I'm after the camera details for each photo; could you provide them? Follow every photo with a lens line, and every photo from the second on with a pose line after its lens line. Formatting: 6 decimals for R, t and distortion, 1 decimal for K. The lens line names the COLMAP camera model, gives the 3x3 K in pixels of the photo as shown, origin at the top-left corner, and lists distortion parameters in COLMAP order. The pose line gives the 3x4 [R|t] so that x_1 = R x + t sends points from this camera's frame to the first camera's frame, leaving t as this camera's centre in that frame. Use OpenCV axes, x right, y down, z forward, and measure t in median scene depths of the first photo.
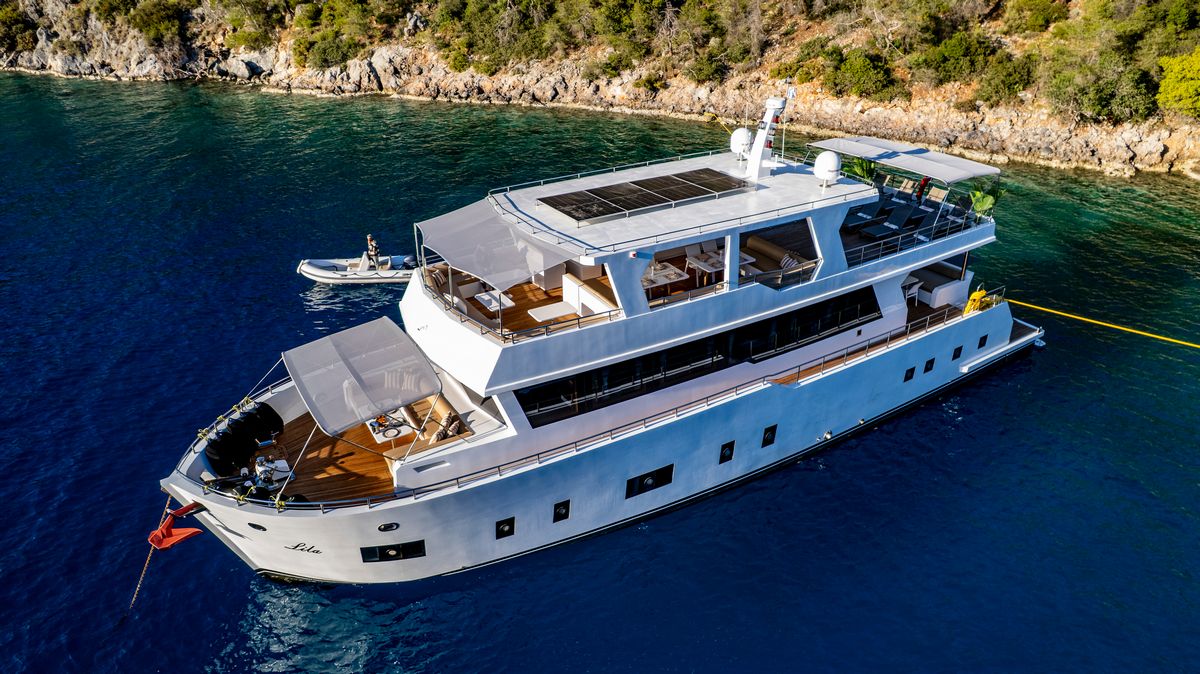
lens RADIAL K [[780.9, 0, 609.0], [0, 780.9, 347.6], [0, 0, 1]] dist [-0.083627, 0.084087]
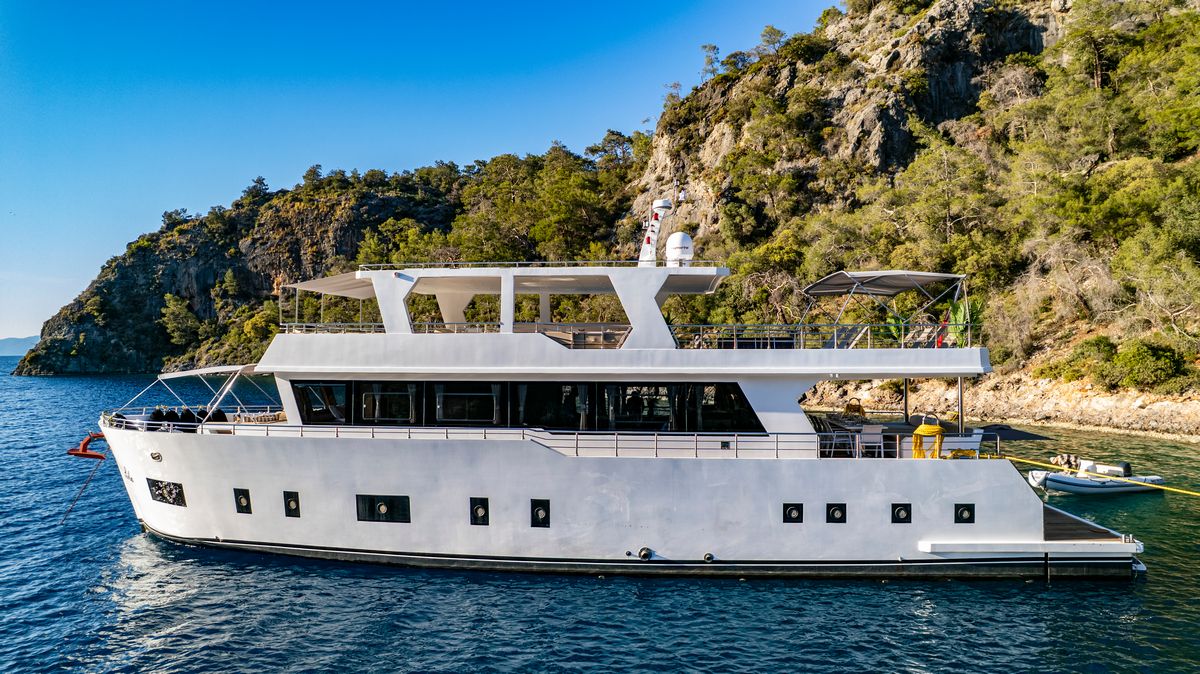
lens RADIAL K [[790.6, 0, 596.1], [0, 790.6, 309.4], [0, 0, 1]] dist [-0.074336, 0.099629]
pose [[0.855002, -0.027795, -0.517880, 0.235376], [-0.245665, 0.857722, -0.451620, 0.099301], [0.456750, 0.513361, 0.726526, 0.088427]]
